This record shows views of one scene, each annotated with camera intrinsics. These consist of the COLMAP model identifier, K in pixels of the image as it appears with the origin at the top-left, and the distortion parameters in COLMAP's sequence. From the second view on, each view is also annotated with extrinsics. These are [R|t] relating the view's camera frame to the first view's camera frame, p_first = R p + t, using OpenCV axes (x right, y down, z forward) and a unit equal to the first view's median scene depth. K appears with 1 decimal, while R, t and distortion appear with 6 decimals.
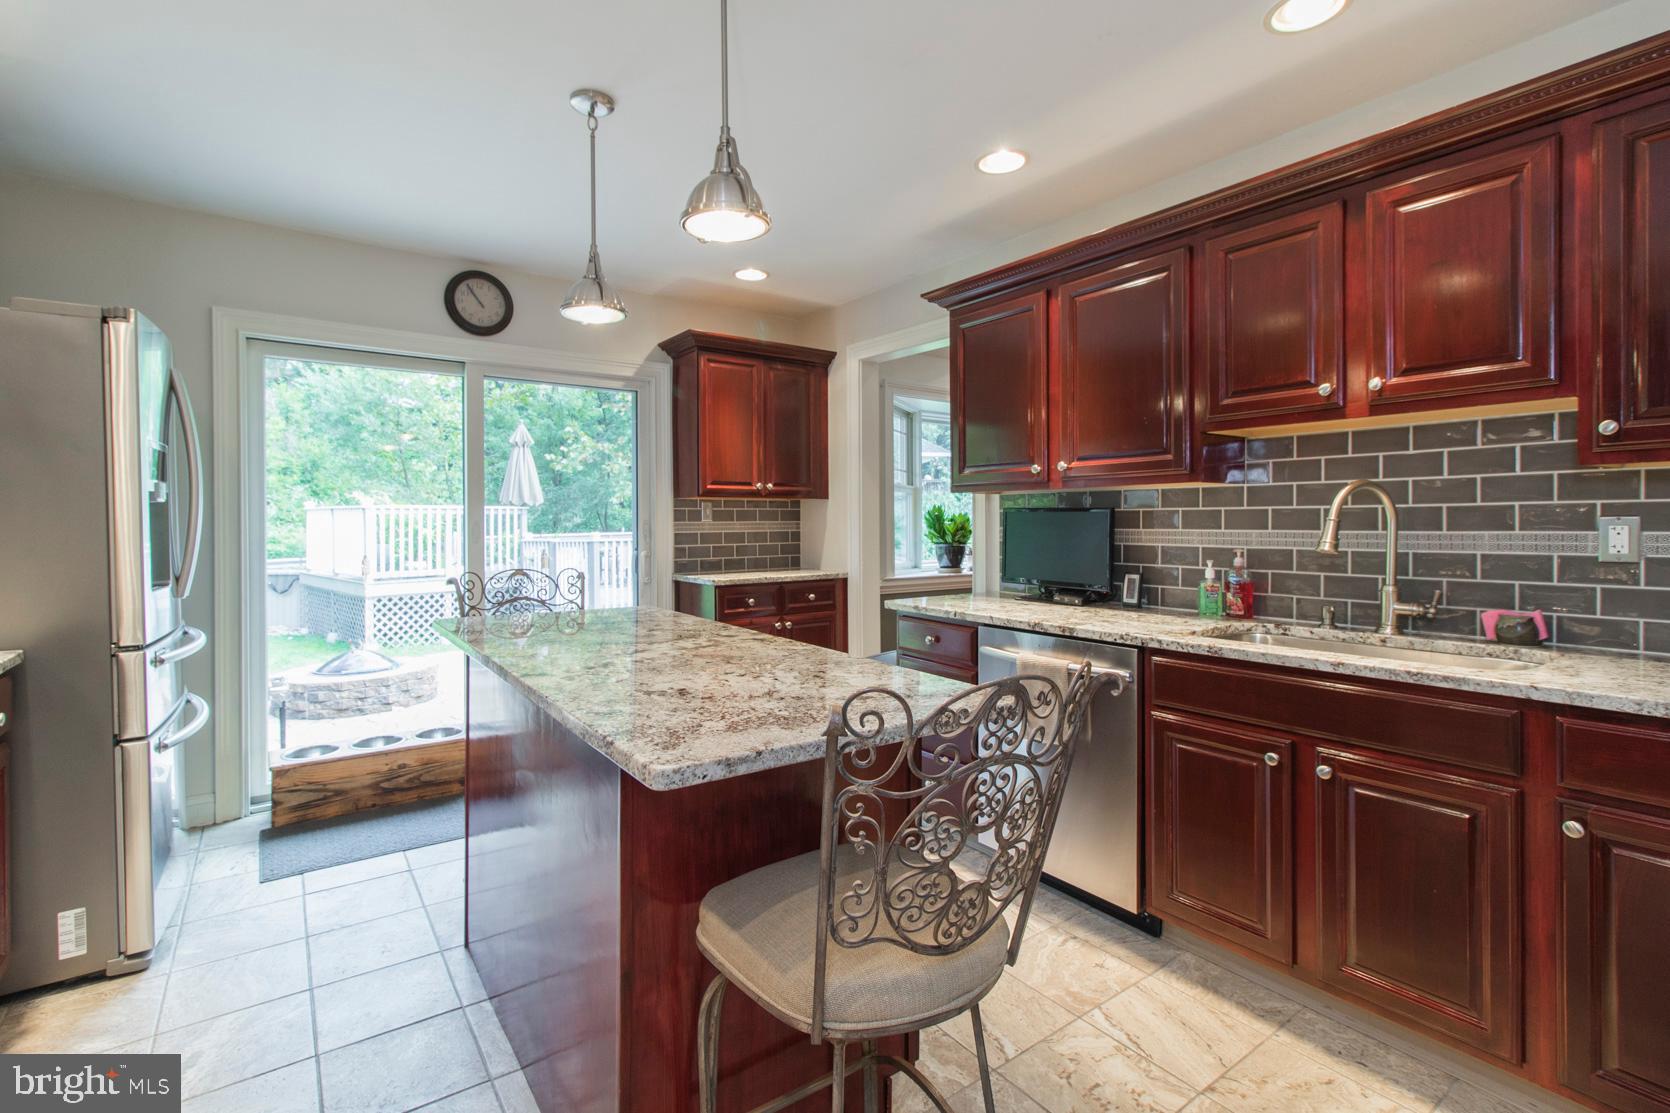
lens RADIAL K [[771.1, 0, 824.6], [0, 771.1, 525.8], [0, 0, 1]] dist [0.003307, 0.000428]
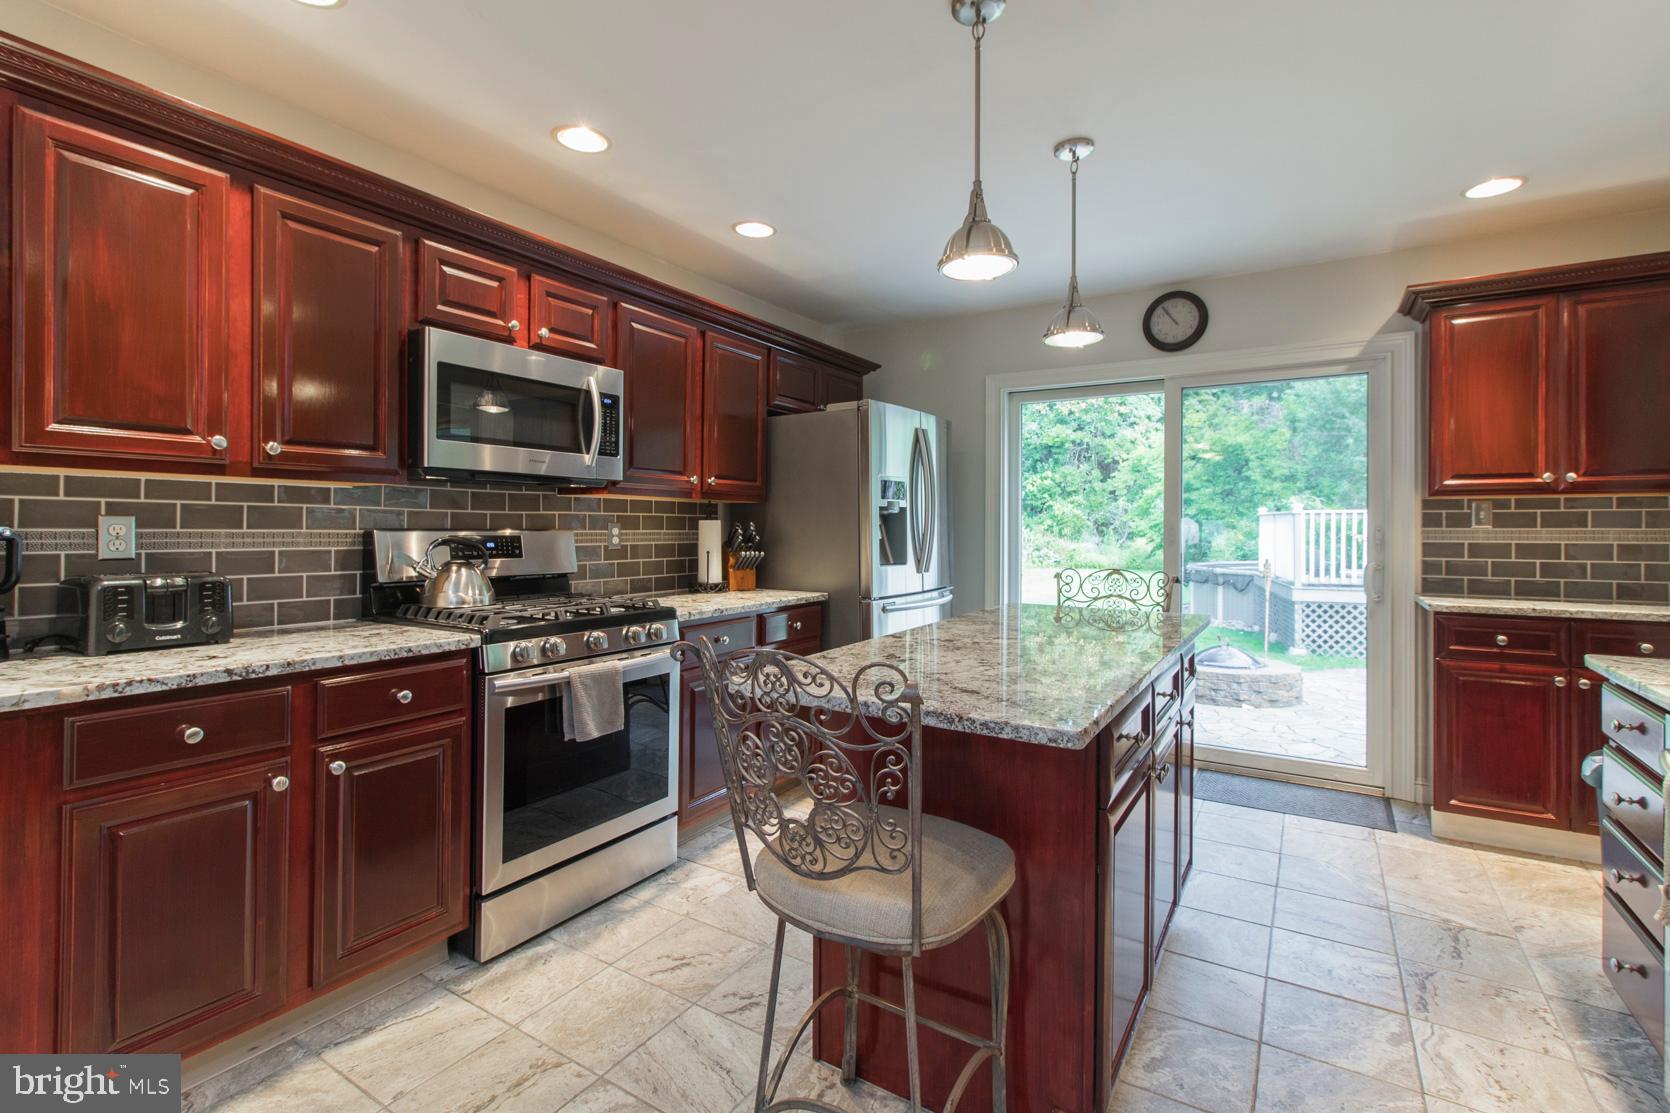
lens RADIAL K [[771.1, 0, 824.6], [0, 771.1, 525.8], [0, 0, 1]] dist [0.003307, 0.000428]
pose [[0.372028, 0.004952, -0.928208, 0.305142], [-0.011178, 0.999937, 0.000854, -0.001253], [0.928154, 0.010057, 0.372060, 0.132084]]
